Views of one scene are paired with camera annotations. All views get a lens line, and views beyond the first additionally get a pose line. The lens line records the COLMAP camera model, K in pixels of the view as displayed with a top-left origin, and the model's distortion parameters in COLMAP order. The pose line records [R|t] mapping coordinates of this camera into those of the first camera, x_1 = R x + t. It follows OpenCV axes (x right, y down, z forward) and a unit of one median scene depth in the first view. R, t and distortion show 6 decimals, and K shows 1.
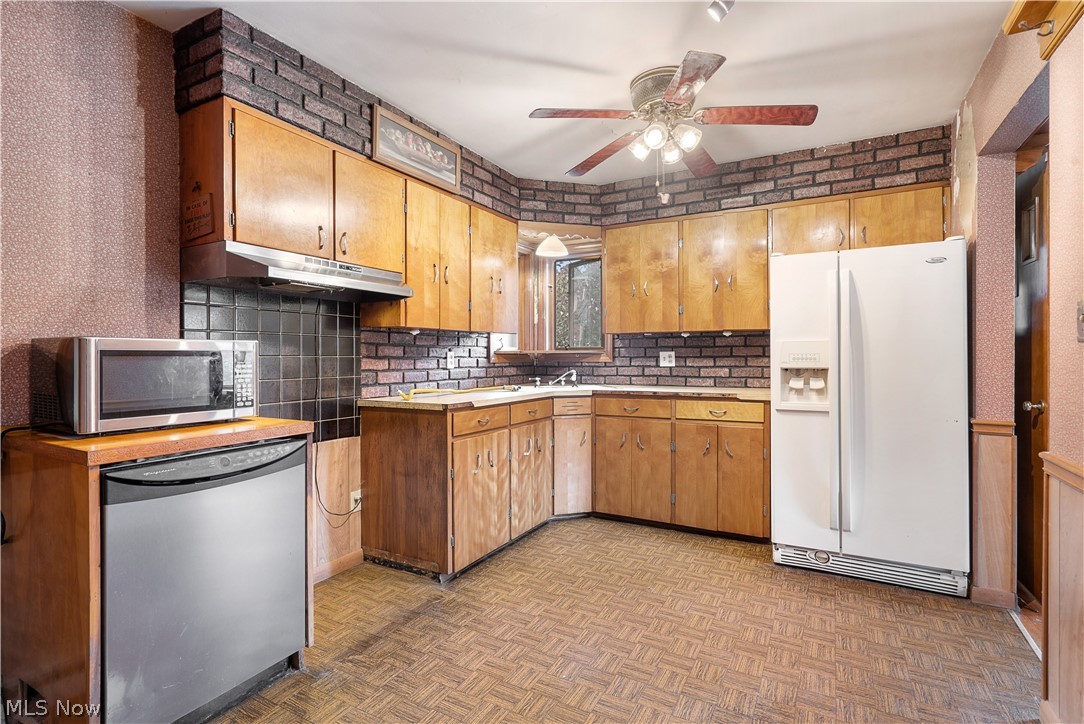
lens RADIAL K [[521.6, 0, 542.3], [0, 521.6, 358.4], [0, 0, 1]] dist [-0.000583, 0.000471]
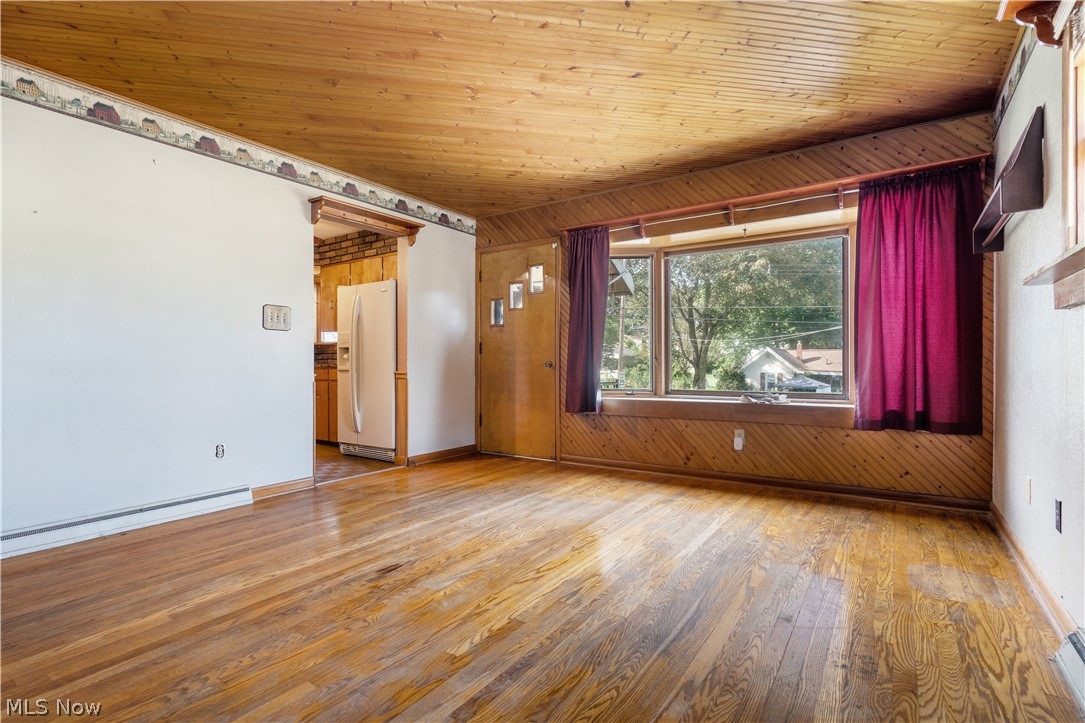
lens RADIAL K [[522.1, 0, 542.4], [0, 522.1, 362.7], [0, 0, 1]] dist [-0.000583, 0.000471]
pose [[0.995876, -0.004163, -0.090630, 1.112114], [0.004135, 0.999991, -0.000490, 0.061841], [0.090631, 0.000113, 0.995885, -0.655691]]
